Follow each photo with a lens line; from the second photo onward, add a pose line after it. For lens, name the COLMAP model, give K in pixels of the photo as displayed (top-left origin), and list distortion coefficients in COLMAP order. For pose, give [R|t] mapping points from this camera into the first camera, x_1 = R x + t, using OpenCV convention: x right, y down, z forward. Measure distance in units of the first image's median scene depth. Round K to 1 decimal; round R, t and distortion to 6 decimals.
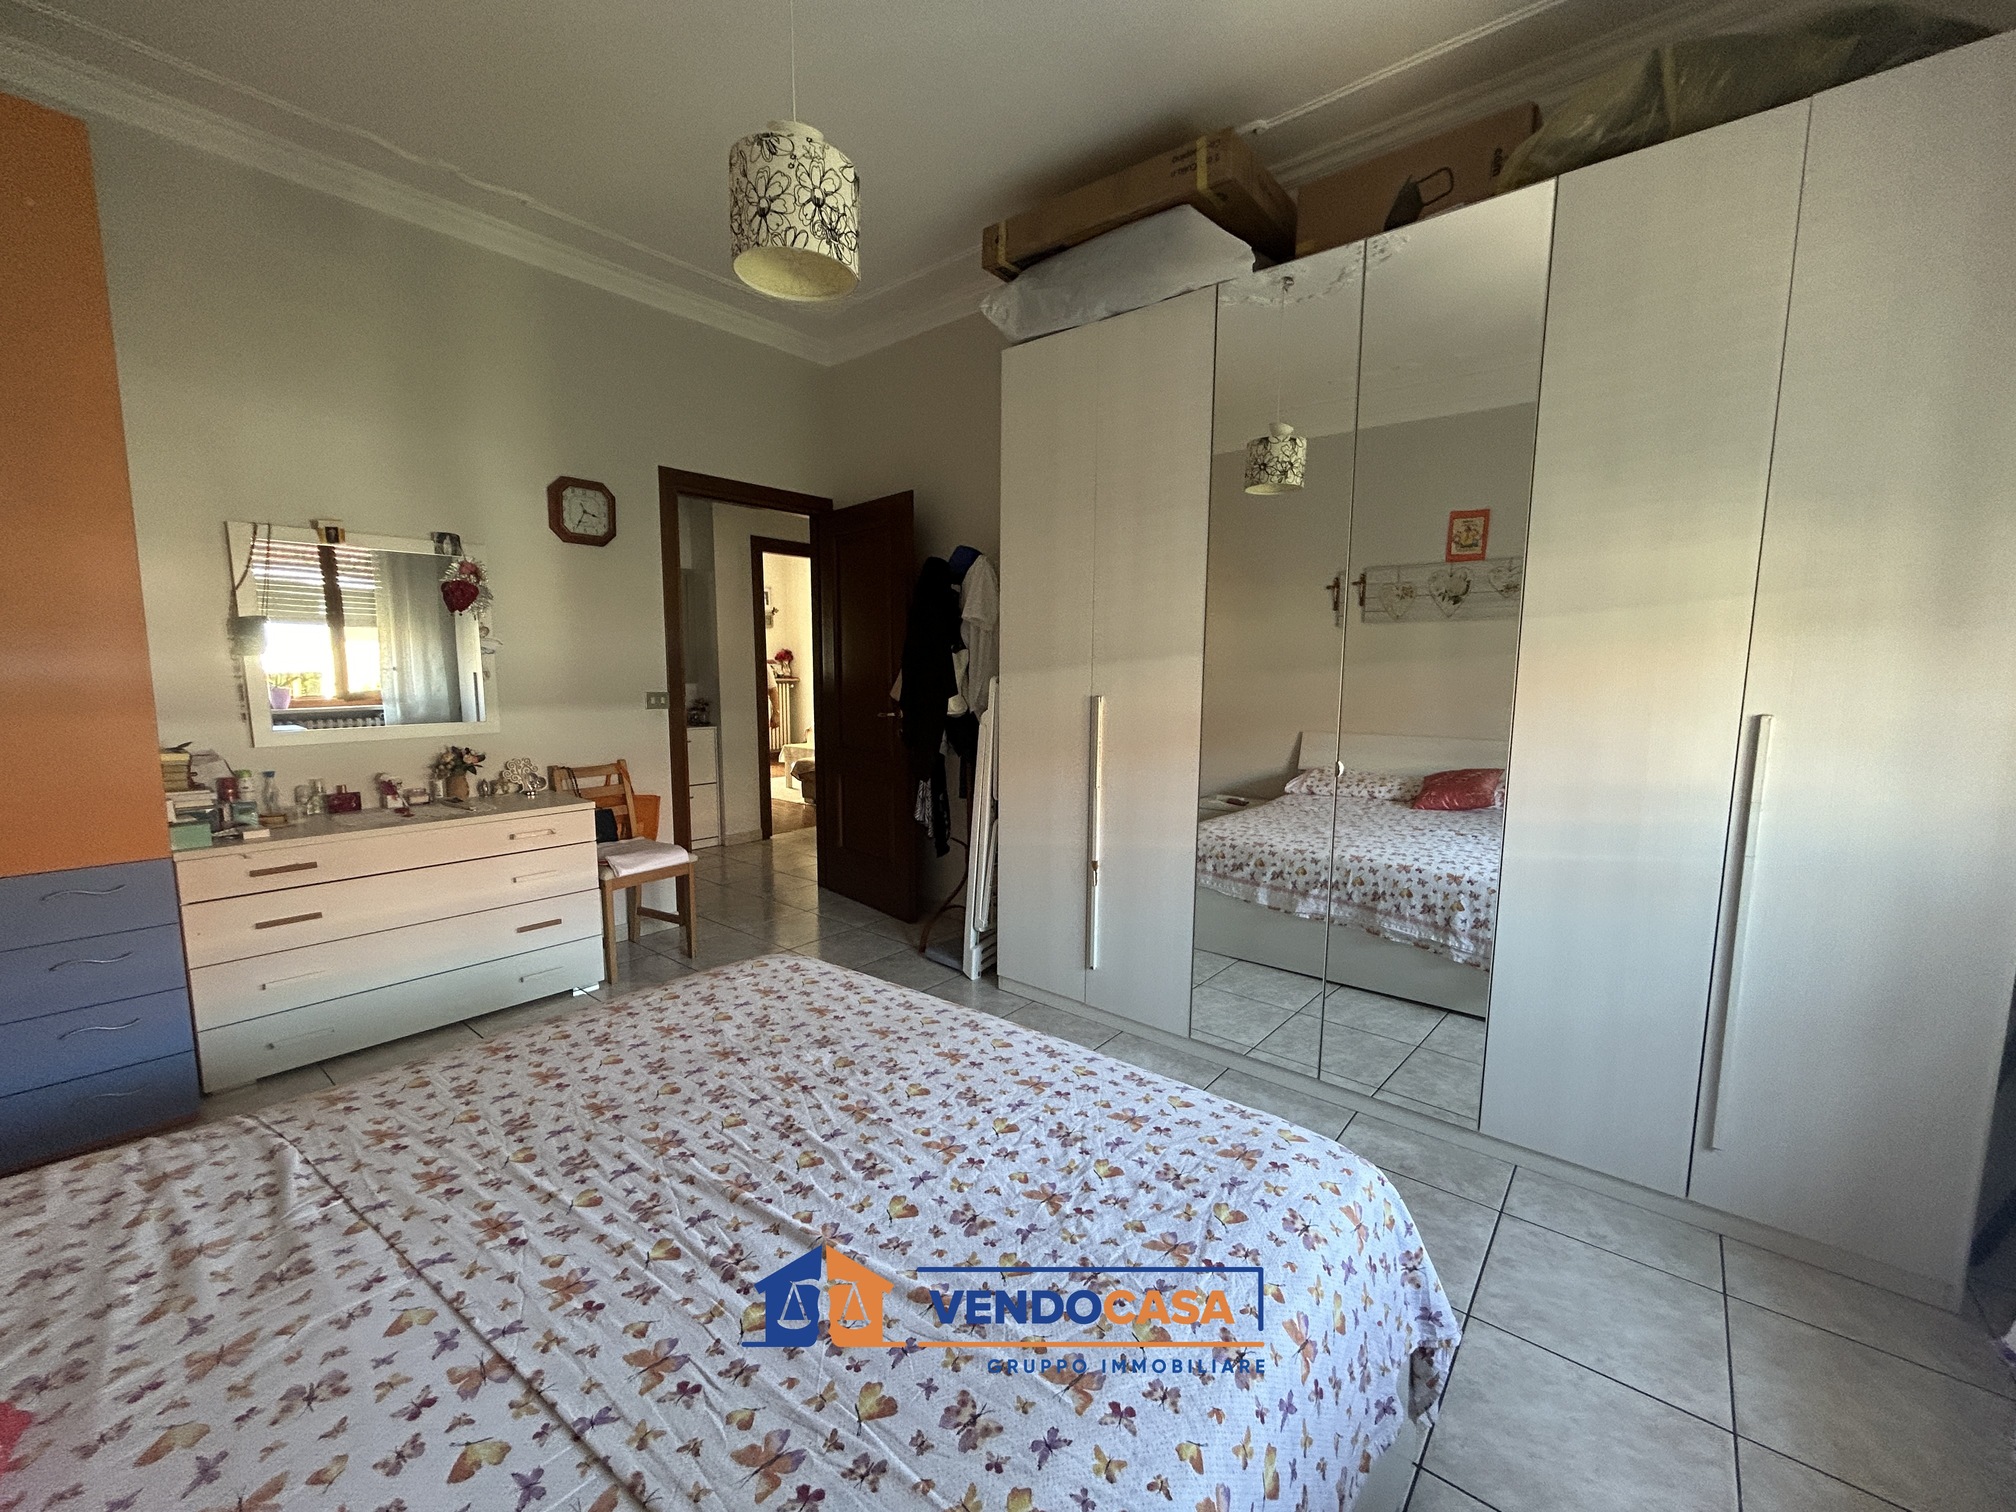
lens RADIAL K [[814.3, 0, 1007.1], [0, 814.3, 761.4], [0, 0, 1]] dist [0.000539, -0.000022]
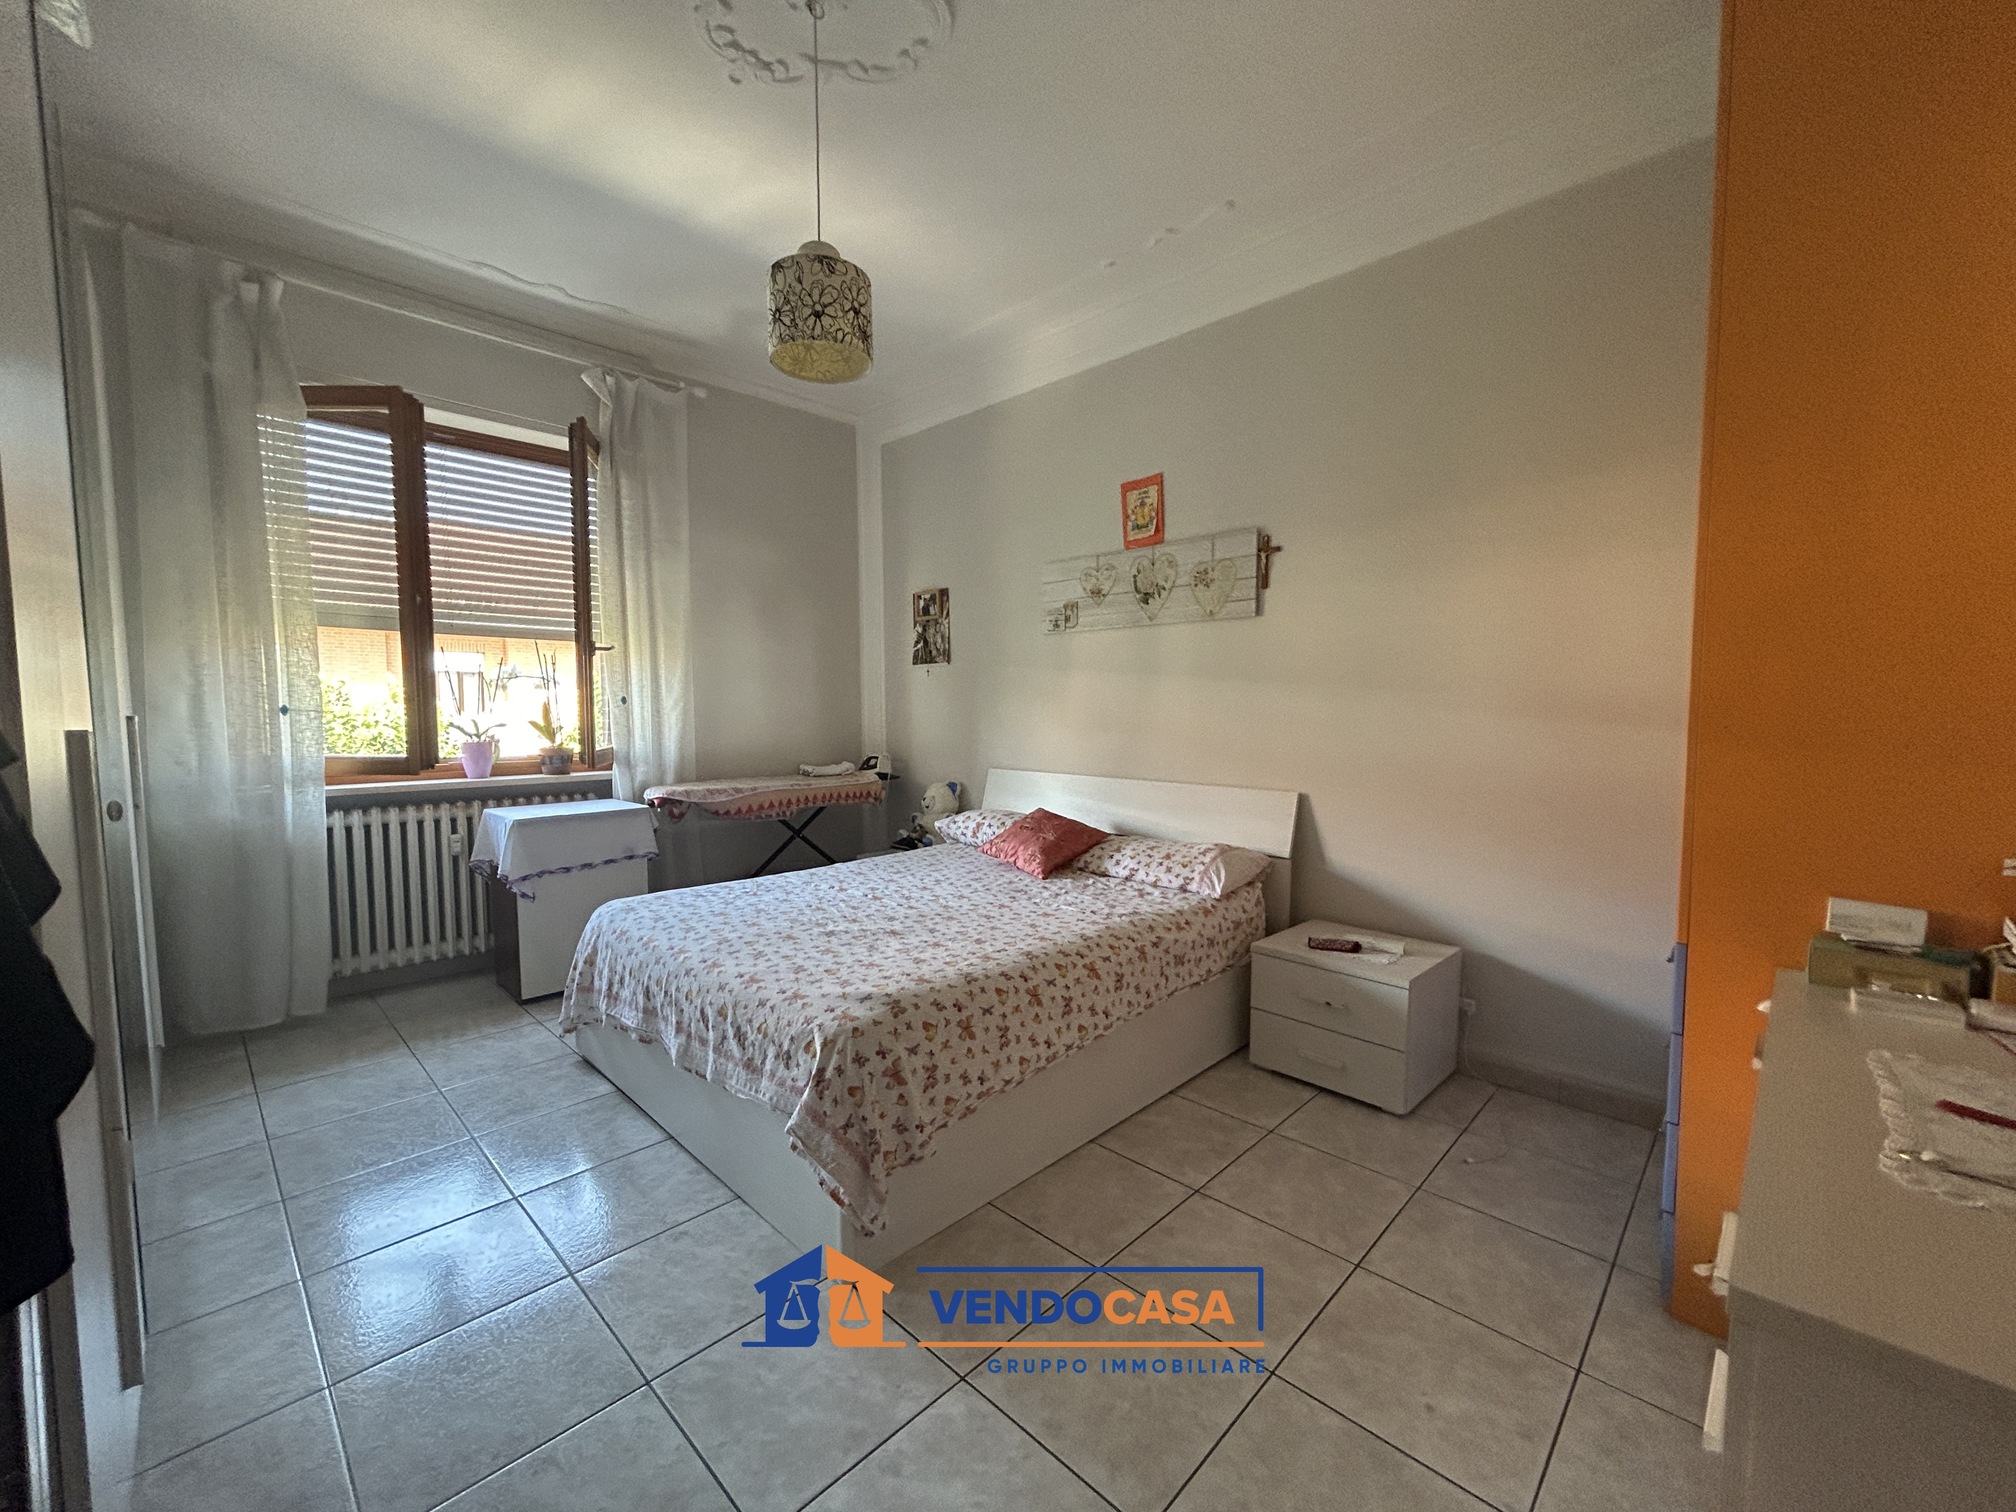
lens RADIAL K [[814.3, 0, 1015.8], [0, 814.3, 759.2], [0, 0, 1]] dist [0.000539, -0.000022]
pose [[-0.997164, -0.014940, 0.073762, -0.659987], [-0.001074, 0.982825, 0.184537, -0.245026], [-0.075252, 0.183935, -0.980054, 2.343200]]
